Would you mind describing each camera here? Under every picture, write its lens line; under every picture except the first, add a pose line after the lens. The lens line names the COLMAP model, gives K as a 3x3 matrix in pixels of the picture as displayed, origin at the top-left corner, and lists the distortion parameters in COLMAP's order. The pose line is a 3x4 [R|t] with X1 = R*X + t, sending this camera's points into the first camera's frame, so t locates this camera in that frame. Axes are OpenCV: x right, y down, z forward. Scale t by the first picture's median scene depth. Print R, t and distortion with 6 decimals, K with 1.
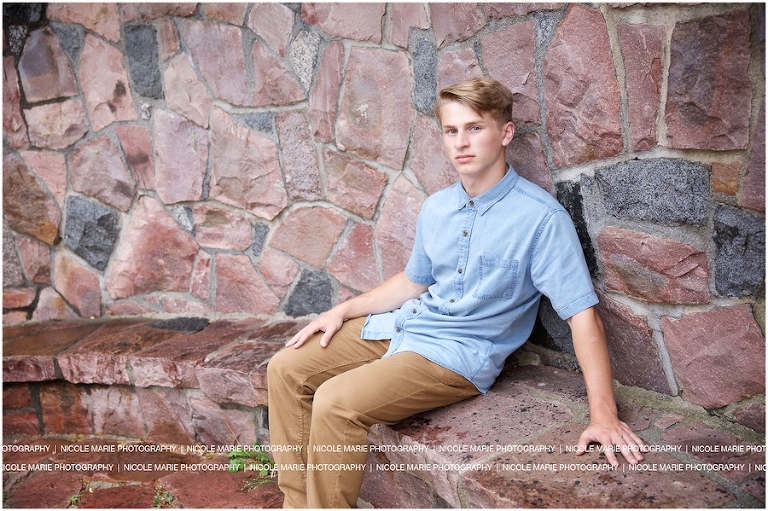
lens RADIAL K [[825.2, 0, 384.0], [0, 825.2, 255.5], [0, 0, 1]] dist [0.025800, 0.025986]
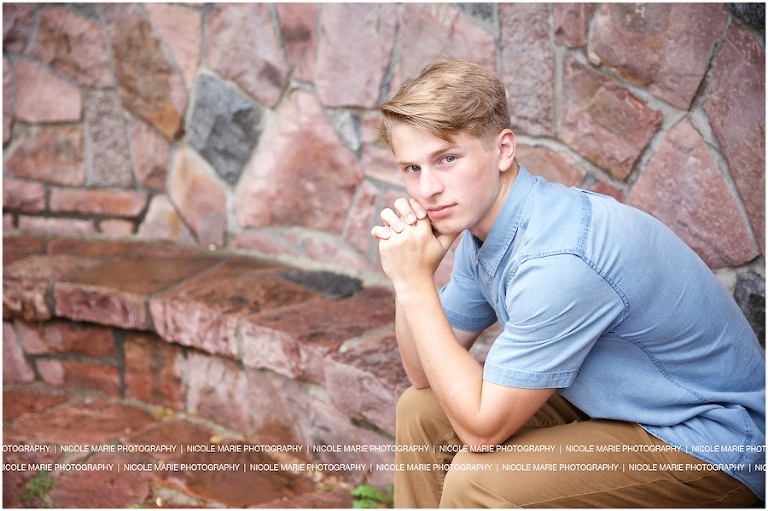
lens RADIAL K [[1100.8, 0, 384.0], [0, 1100.8, 255.5], [0, 0, 1]] dist [0.091334, 0.020746]
pose [[0.960043, 0.165771, -0.225470, 0.007237], [-0.146683, 0.984212, 0.099047, -0.038628], [0.238330, -0.062017, 0.969202, 0.125899]]
